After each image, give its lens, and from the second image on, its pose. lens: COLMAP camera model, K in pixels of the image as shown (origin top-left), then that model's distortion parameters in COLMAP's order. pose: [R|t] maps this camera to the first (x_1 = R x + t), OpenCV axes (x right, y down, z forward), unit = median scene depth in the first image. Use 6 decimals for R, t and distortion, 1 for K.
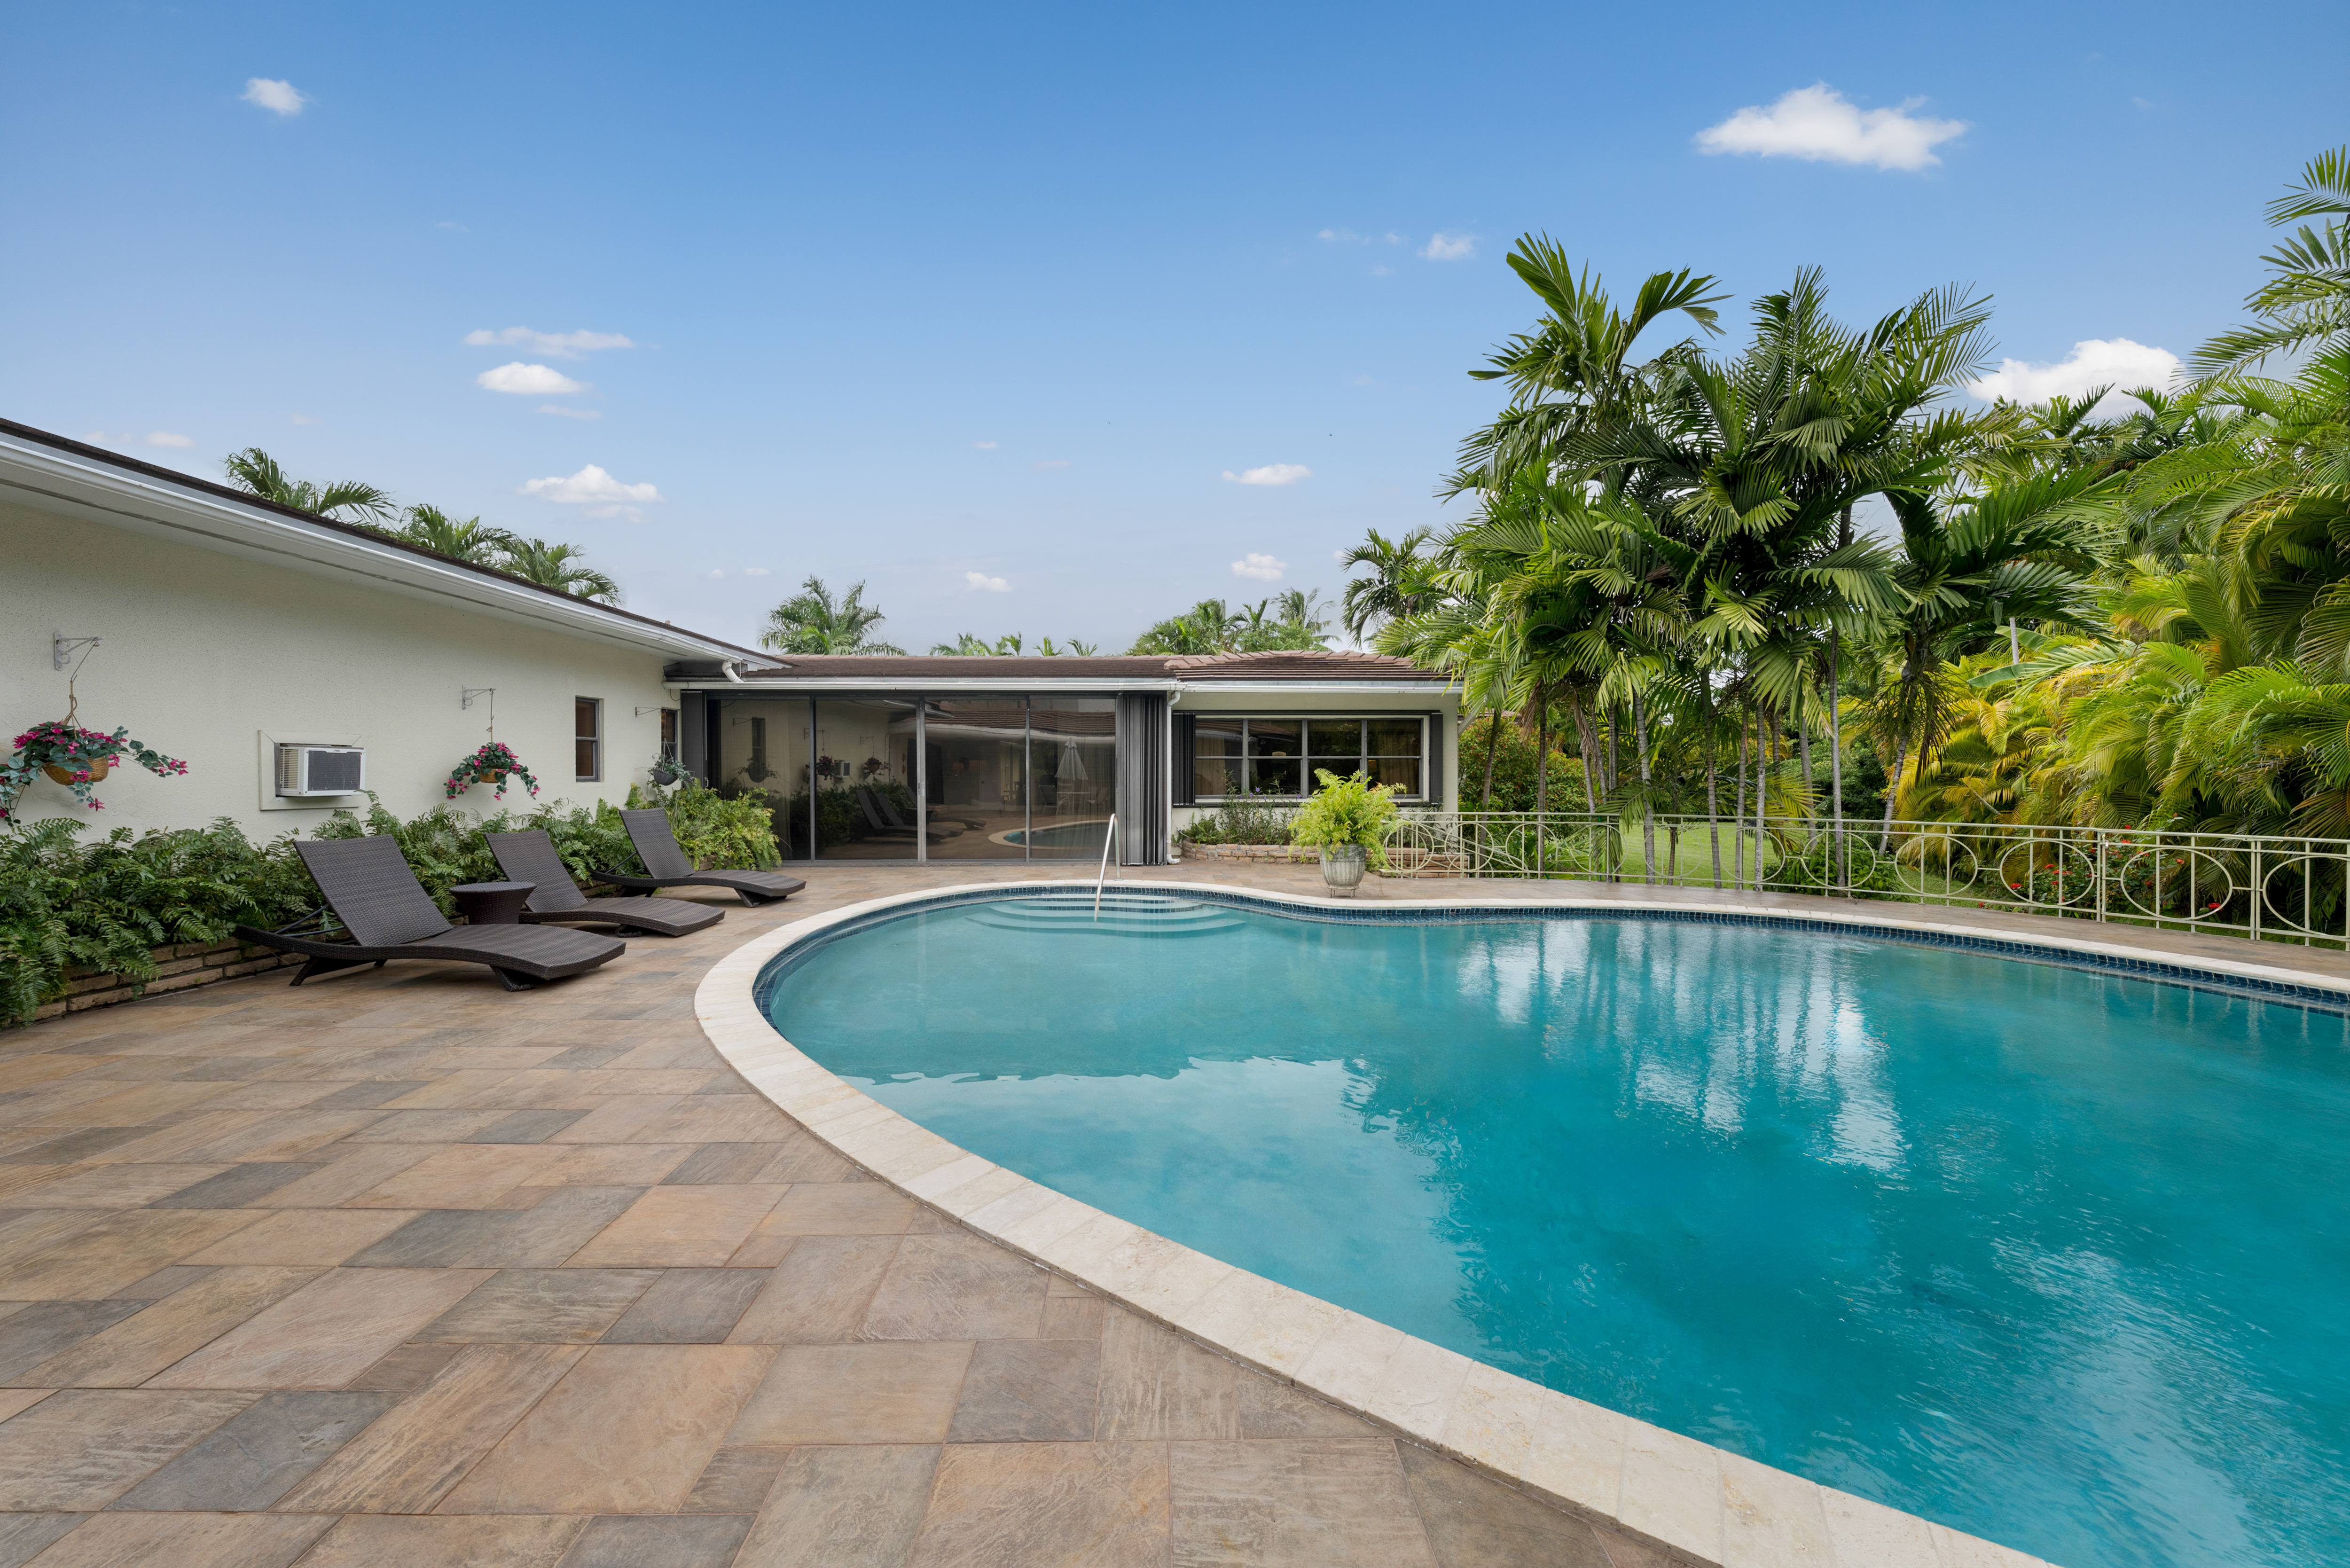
lens RADIAL K [[851.6, 0, 1170.5], [0, 851.6, 775.0], [0, 0, 1]] dist [0.000382, 0.000169]
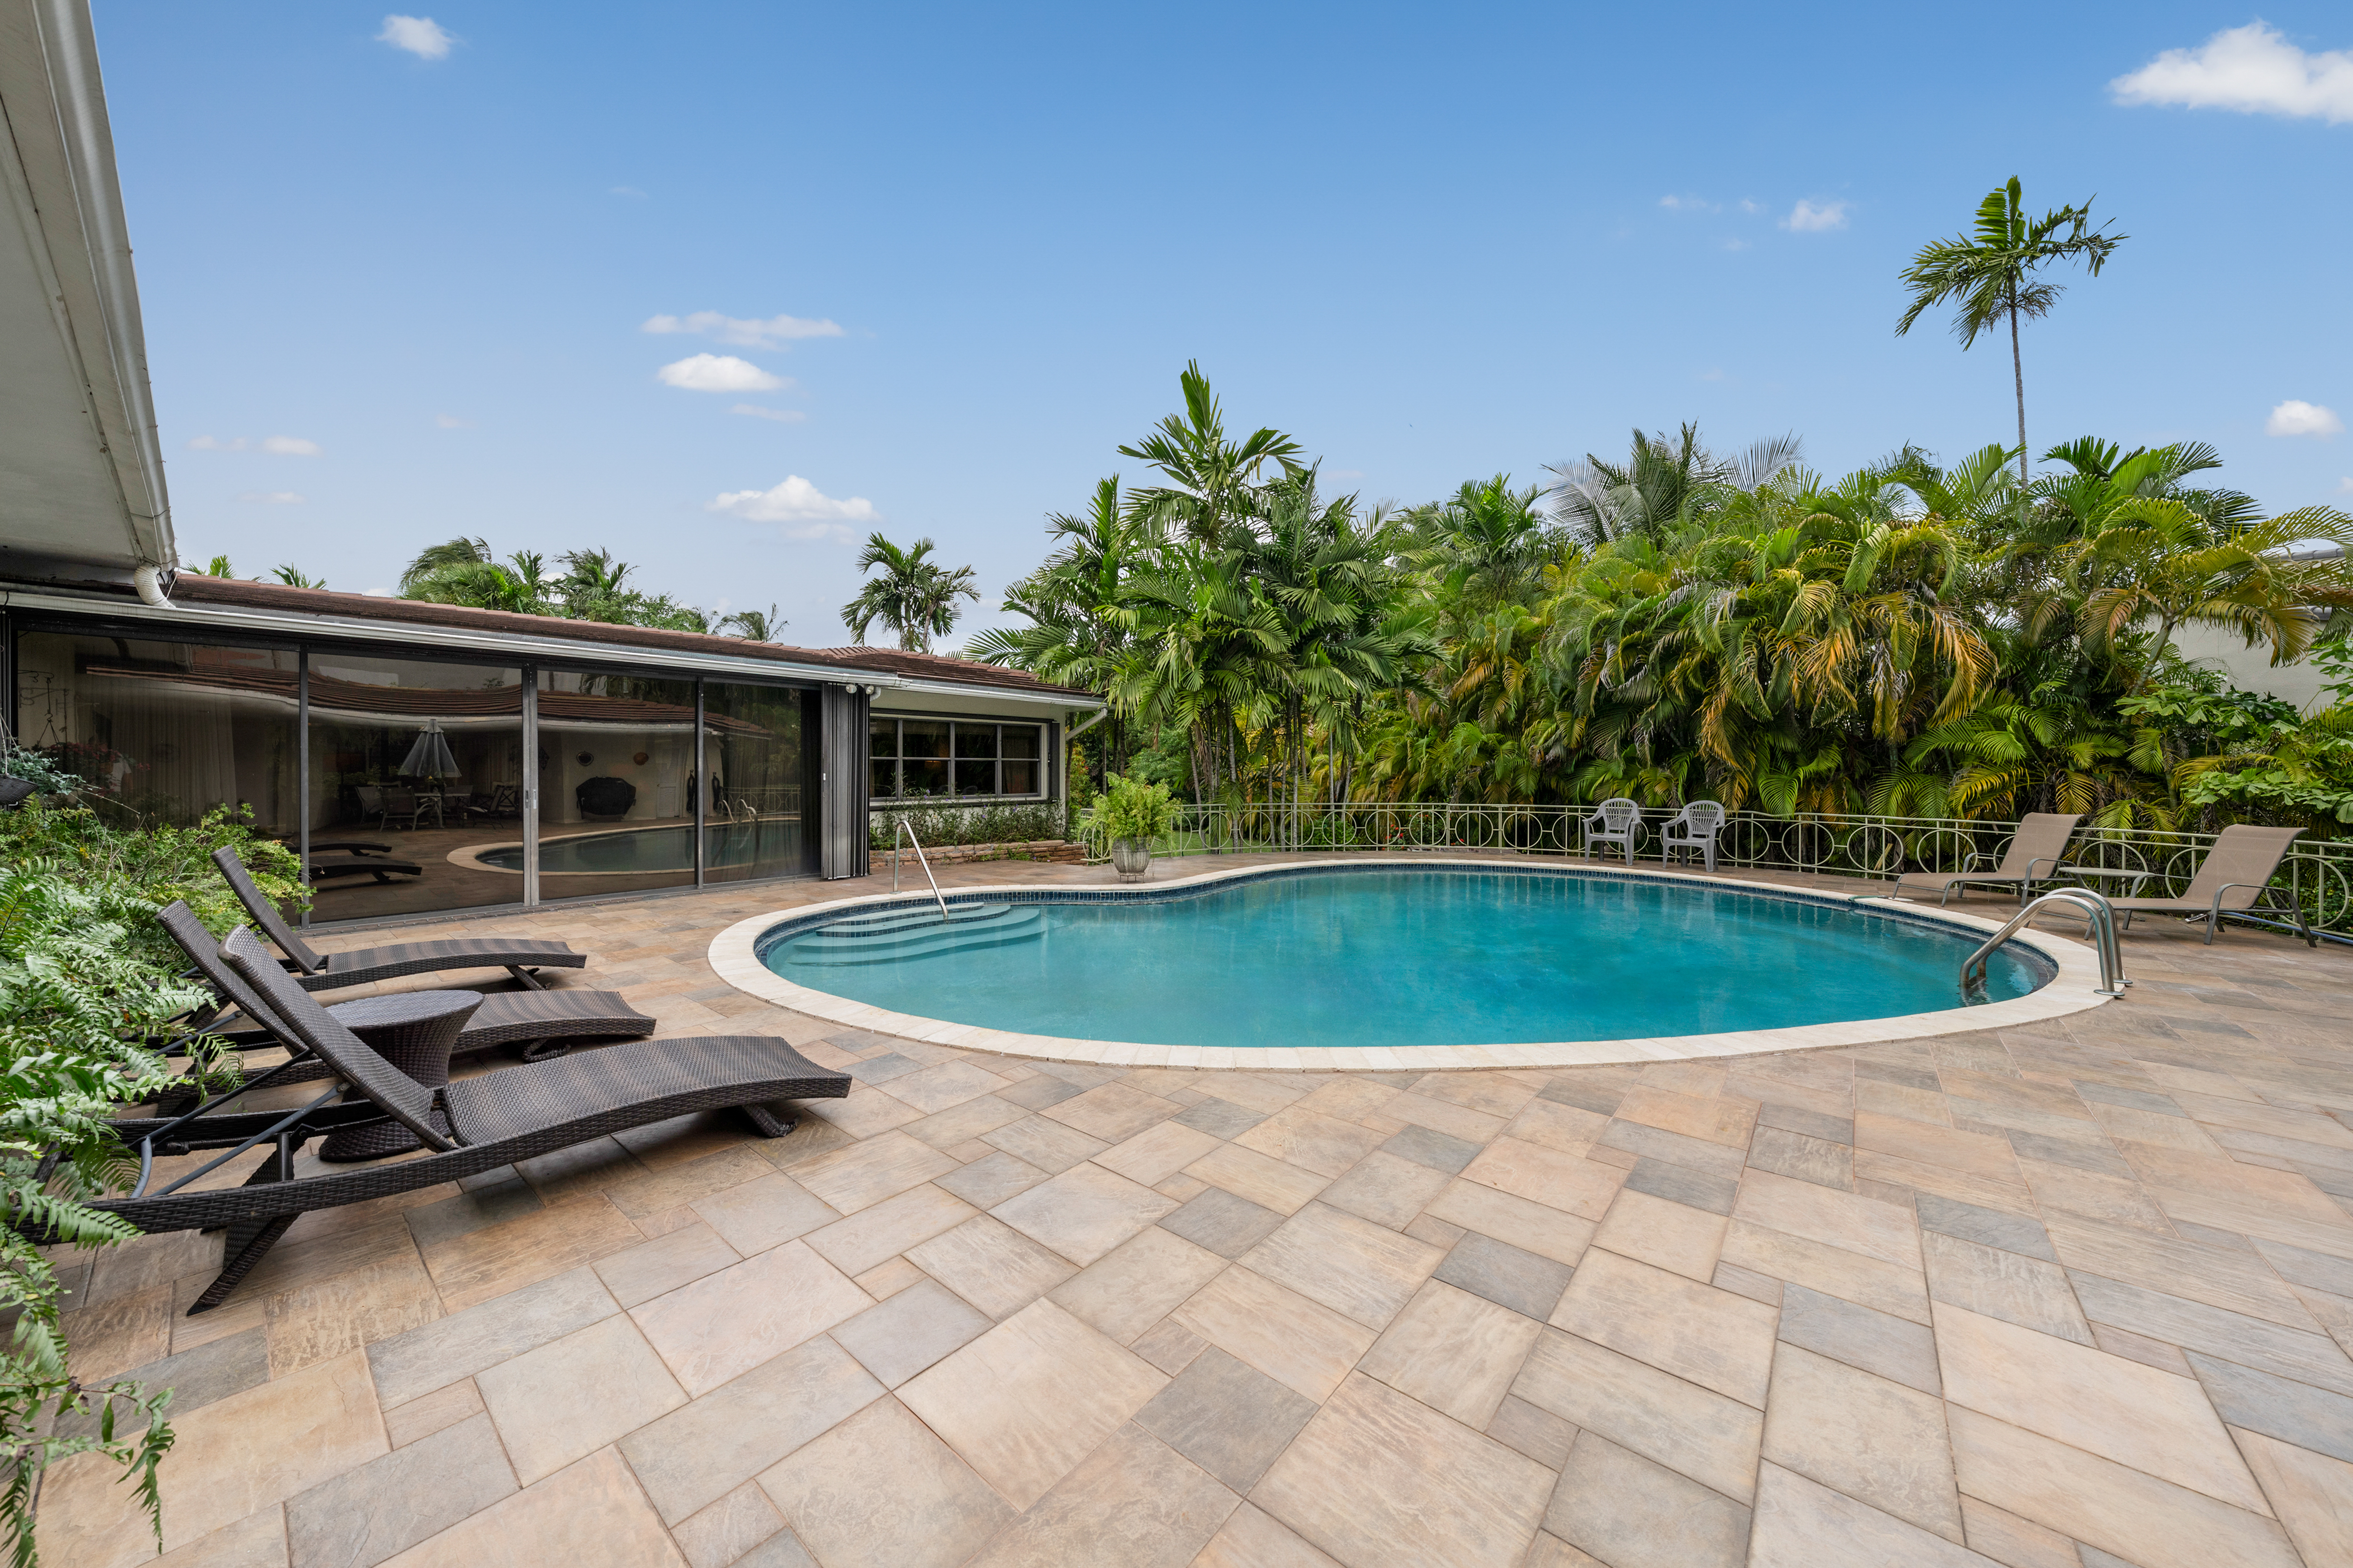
lens RADIAL K [[808.6, 0, 1169.8], [0, 808.6, 799.6], [0, 0, 1]] dist [-0.002675, 0.000368]
pose [[0.641822, -0.026565, 0.766393, -0.729936], [-0.002058, 0.999337, 0.036363, -0.012210], [-0.766851, -0.024916, 0.641342, 0.281763]]
